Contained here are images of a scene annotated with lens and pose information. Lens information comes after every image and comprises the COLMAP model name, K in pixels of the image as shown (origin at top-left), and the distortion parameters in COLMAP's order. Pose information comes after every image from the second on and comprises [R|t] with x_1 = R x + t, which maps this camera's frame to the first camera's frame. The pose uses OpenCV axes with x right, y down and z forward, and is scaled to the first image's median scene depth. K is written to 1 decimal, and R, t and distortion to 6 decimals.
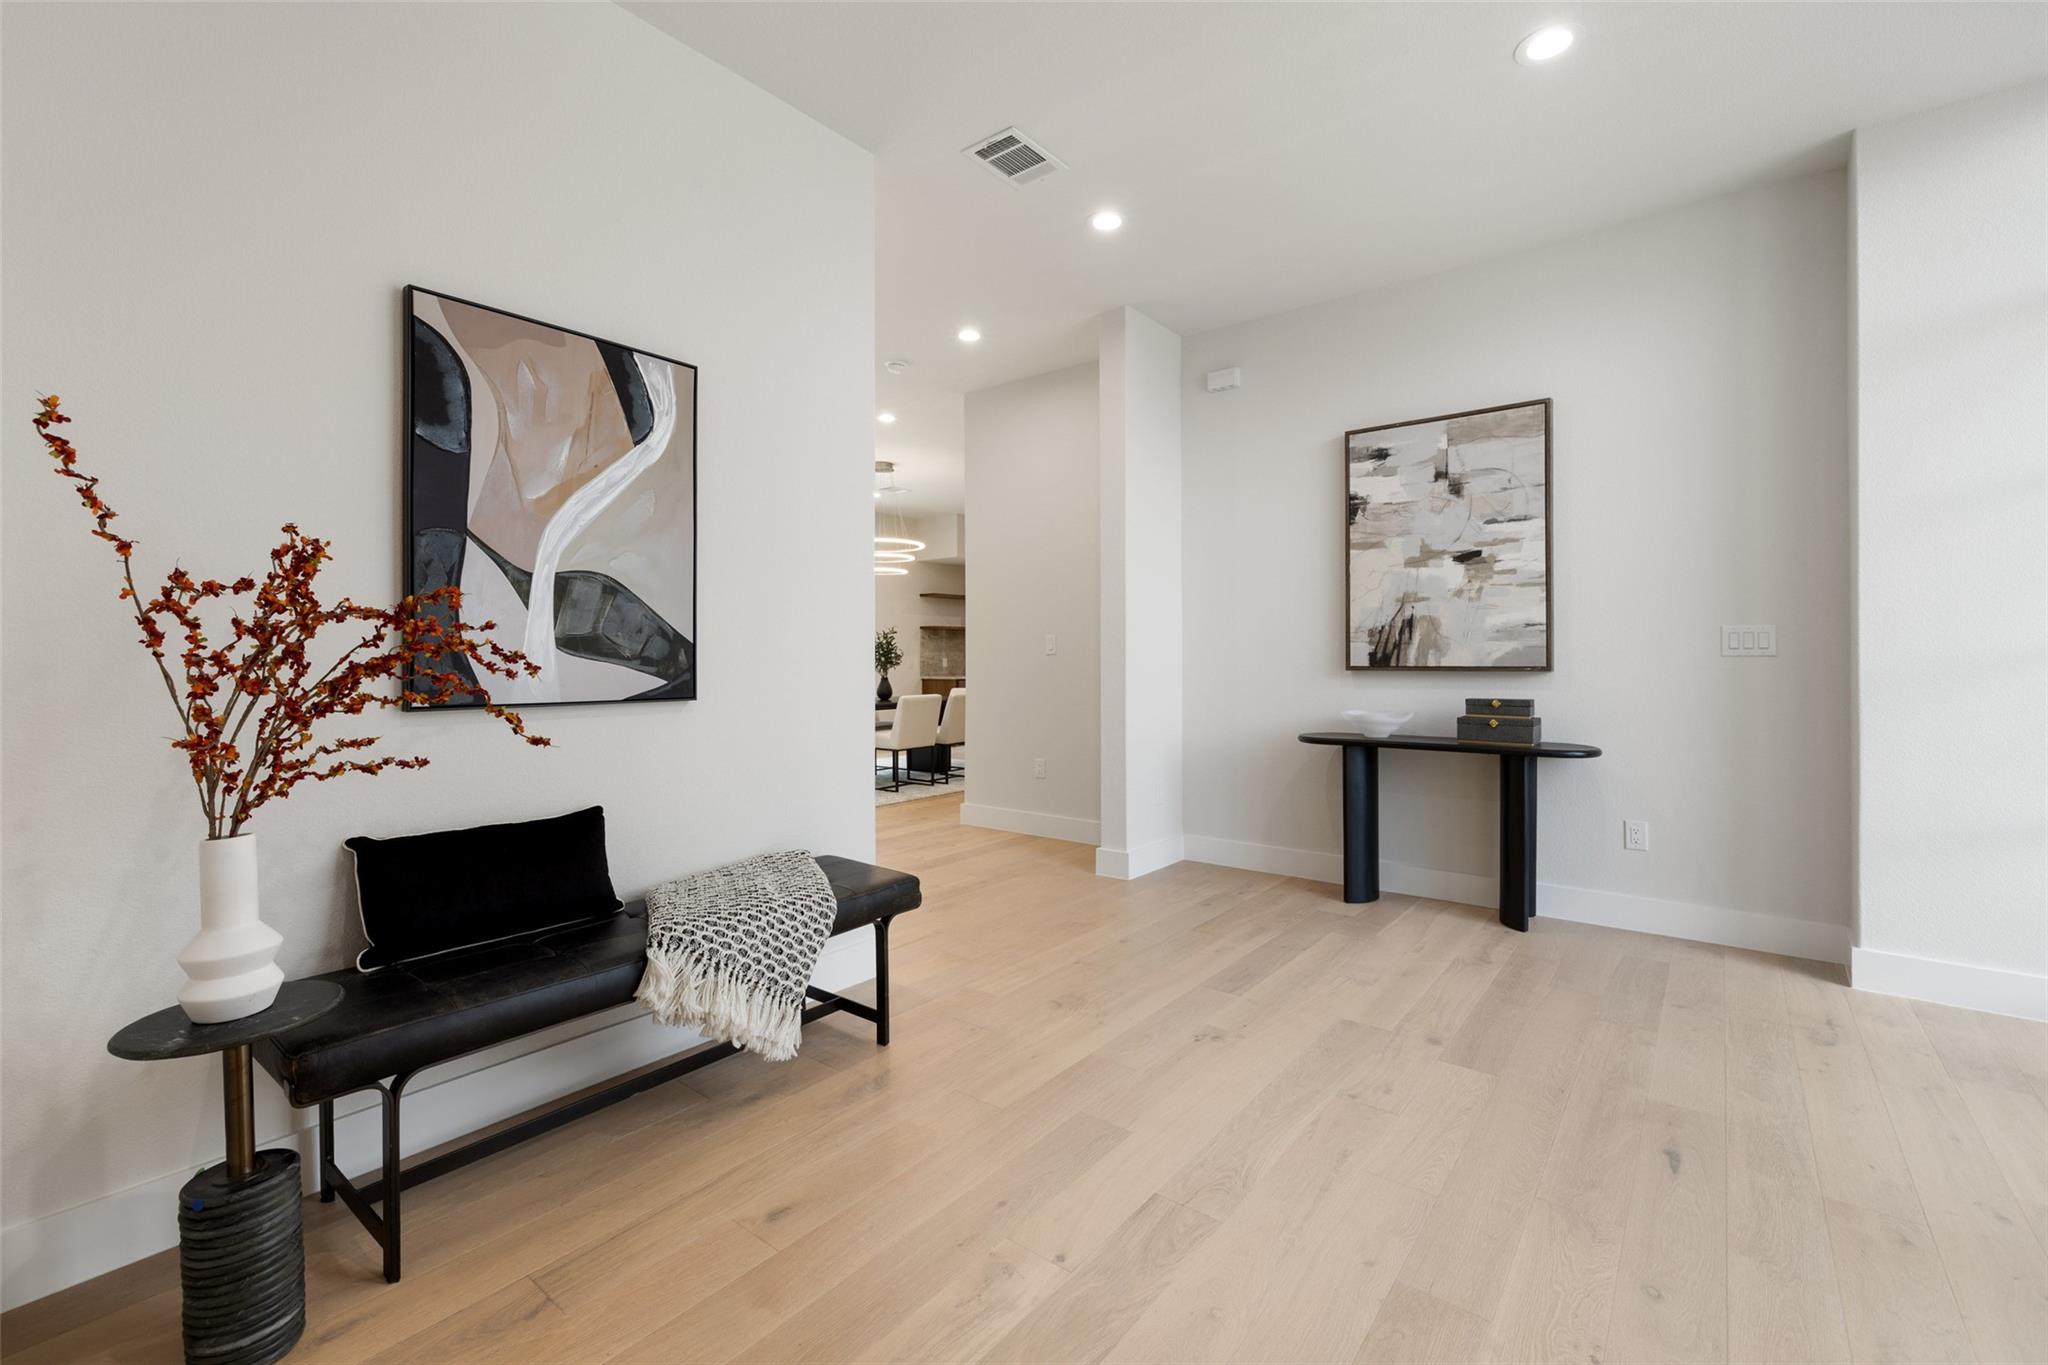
lens RADIAL K [[879.7, 0, 1031.5], [0, 879.7, 656.5], [0, 0, 1]] dist [-0.000497, -0.000113]
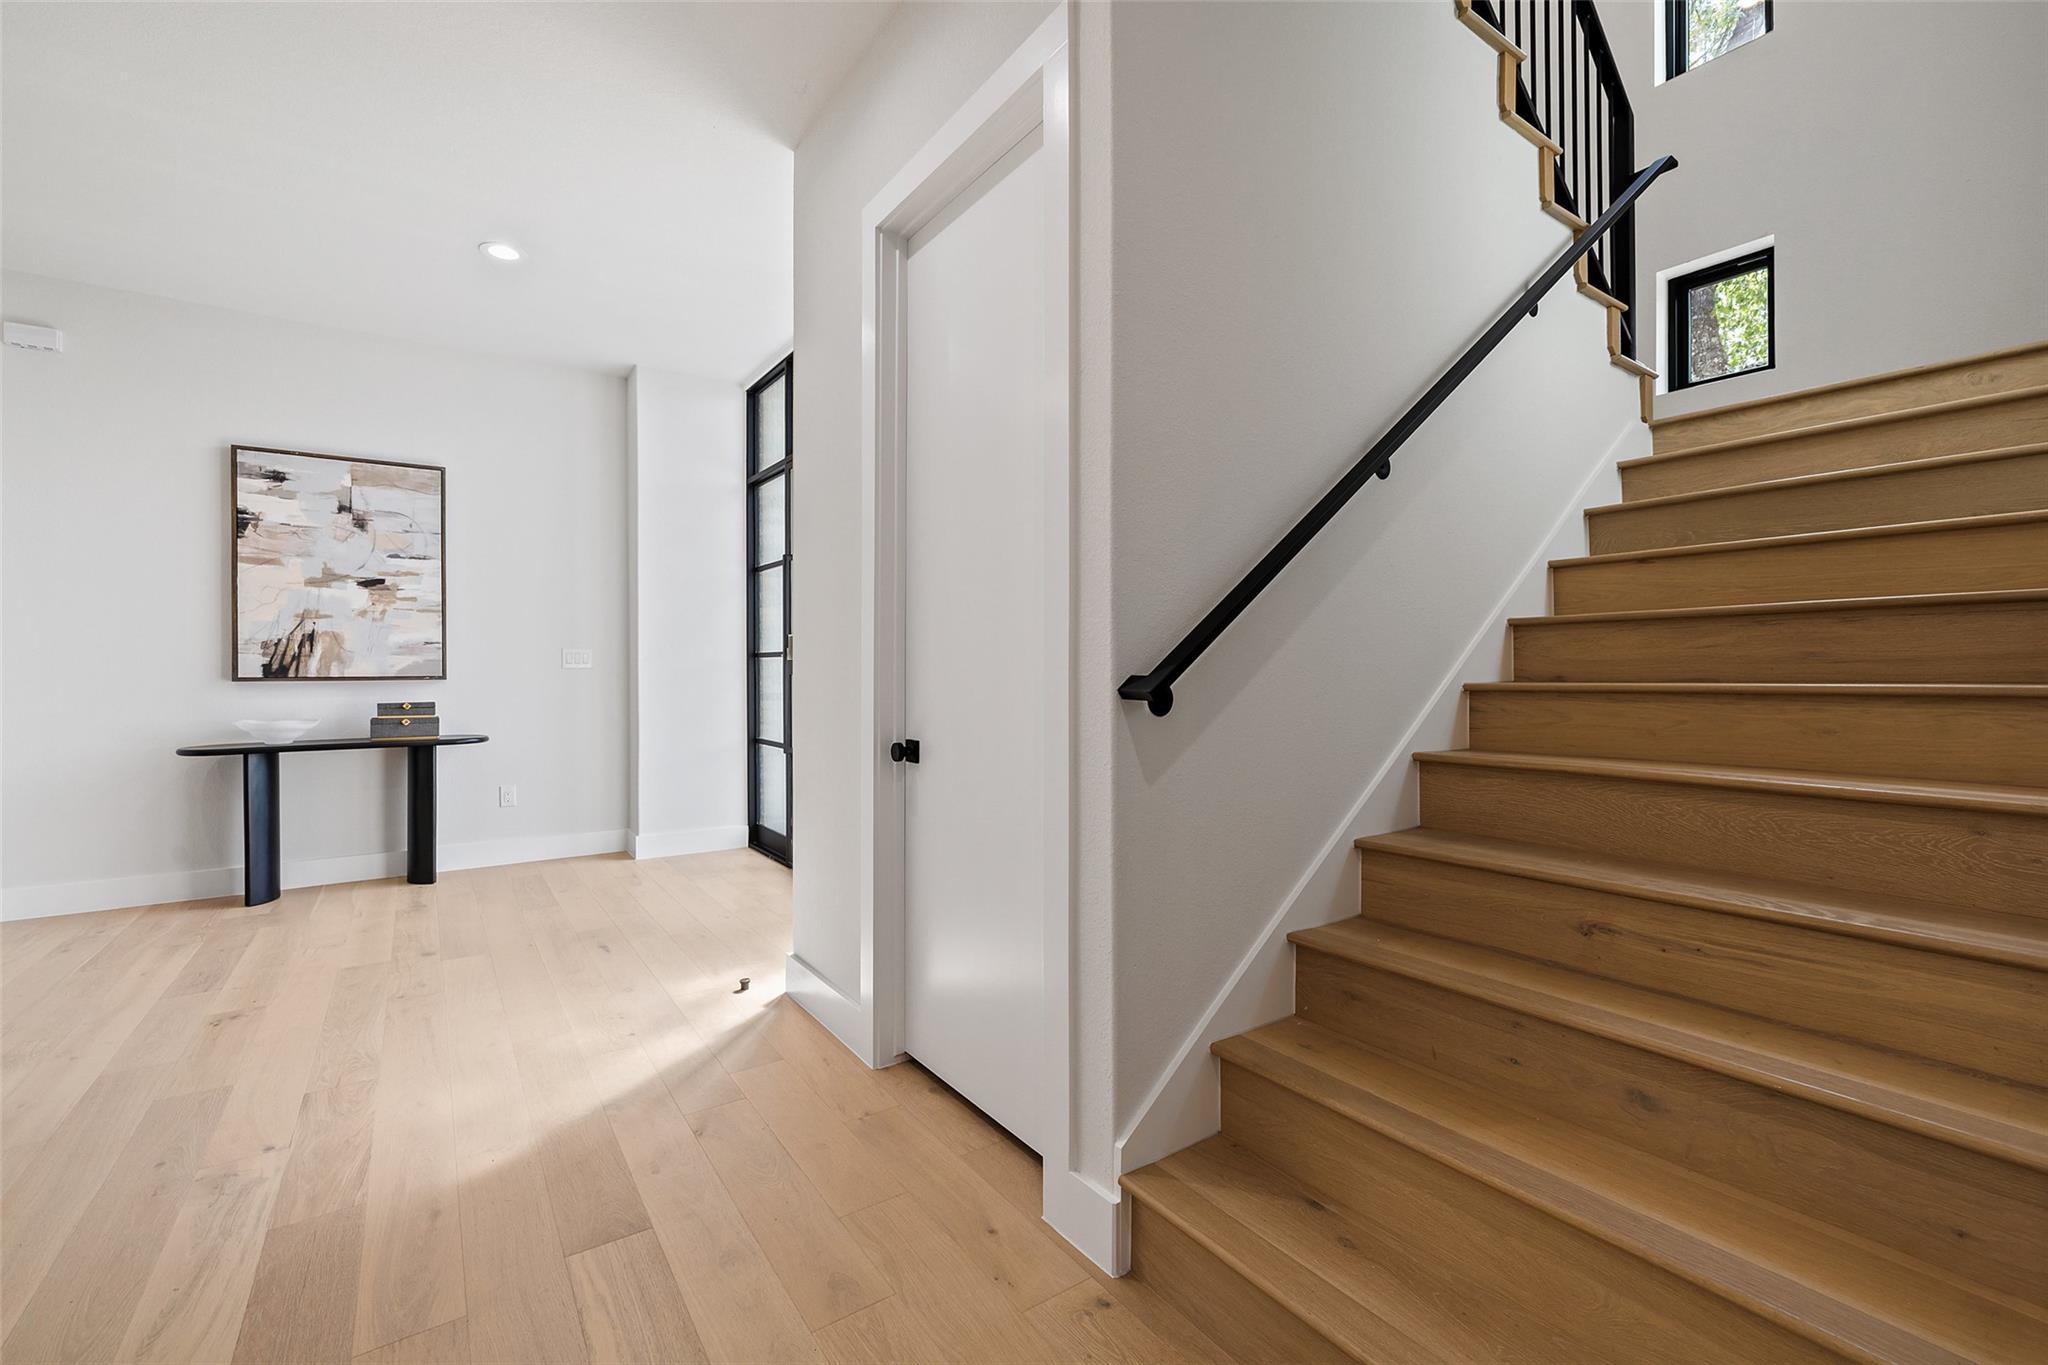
lens RADIAL K [[834.7, 0, 1024.9], [0, 834.7, 670.2], [0, 0, 1]] dist [-0.000064, 0.000319]
pose [[0.276513, -0.000533, 0.961010, -0.339682], [0.000222, 1.000000, 0.000490, 0.002715], [-0.961010, 0.000078, 0.276513, -0.149670]]
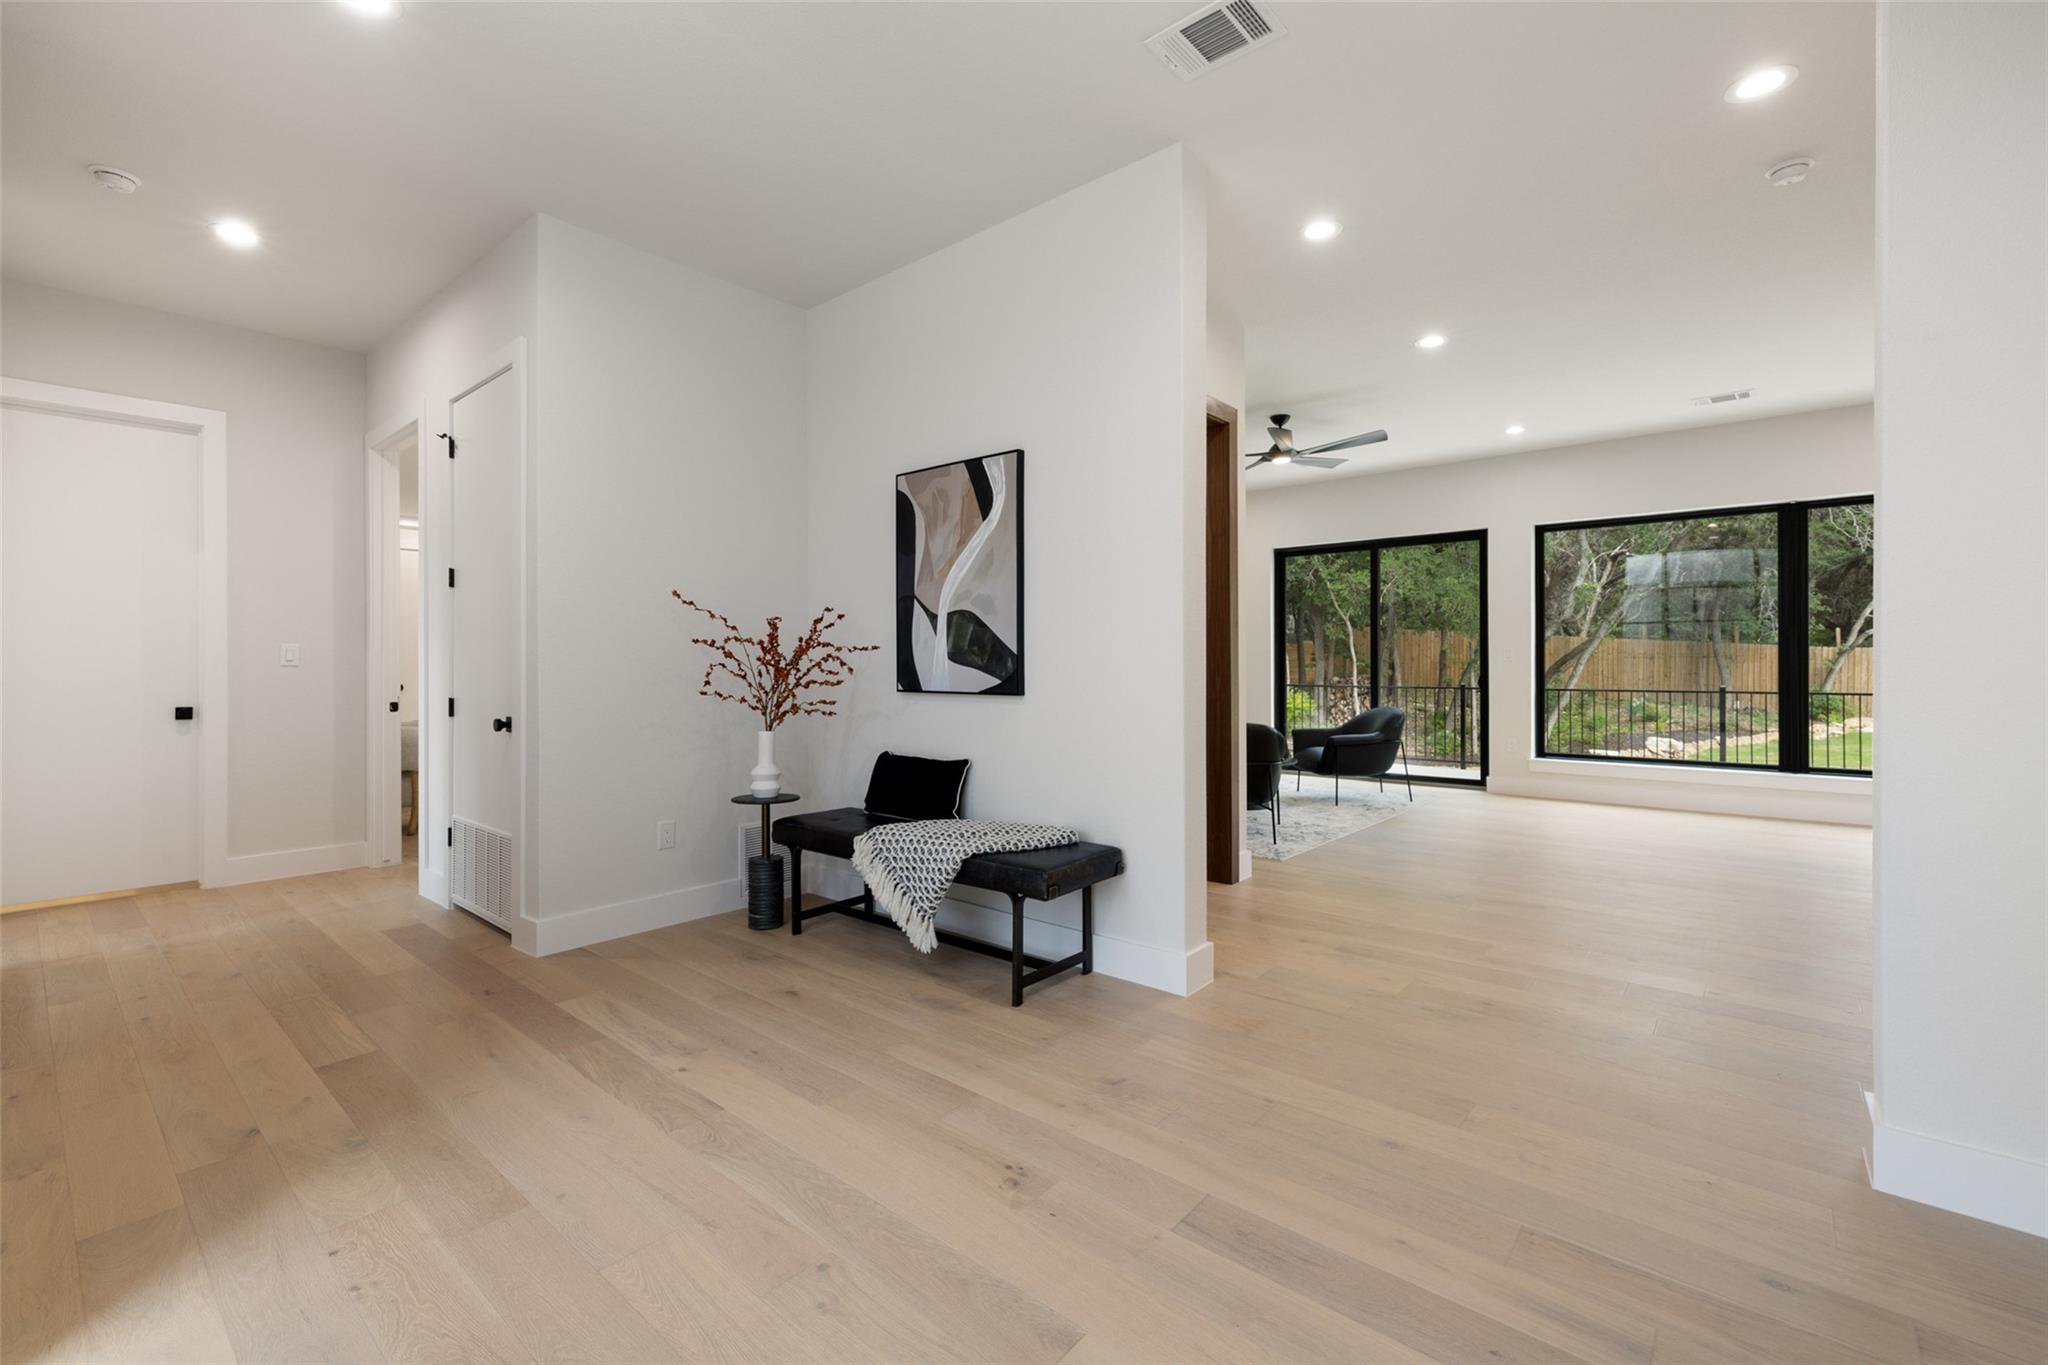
lens RADIAL K [[870.7, 0, 1018.4], [0, 870.7, 662.4], [0, 0, 1]] dist [0.001625, 0.000143]
pose [[-0.044512, 0.002102, -0.999007, 0.622261], [0.003289, 0.999993, 0.001958, -0.002737], [0.999003, -0.003198, -0.044518, 0.687845]]
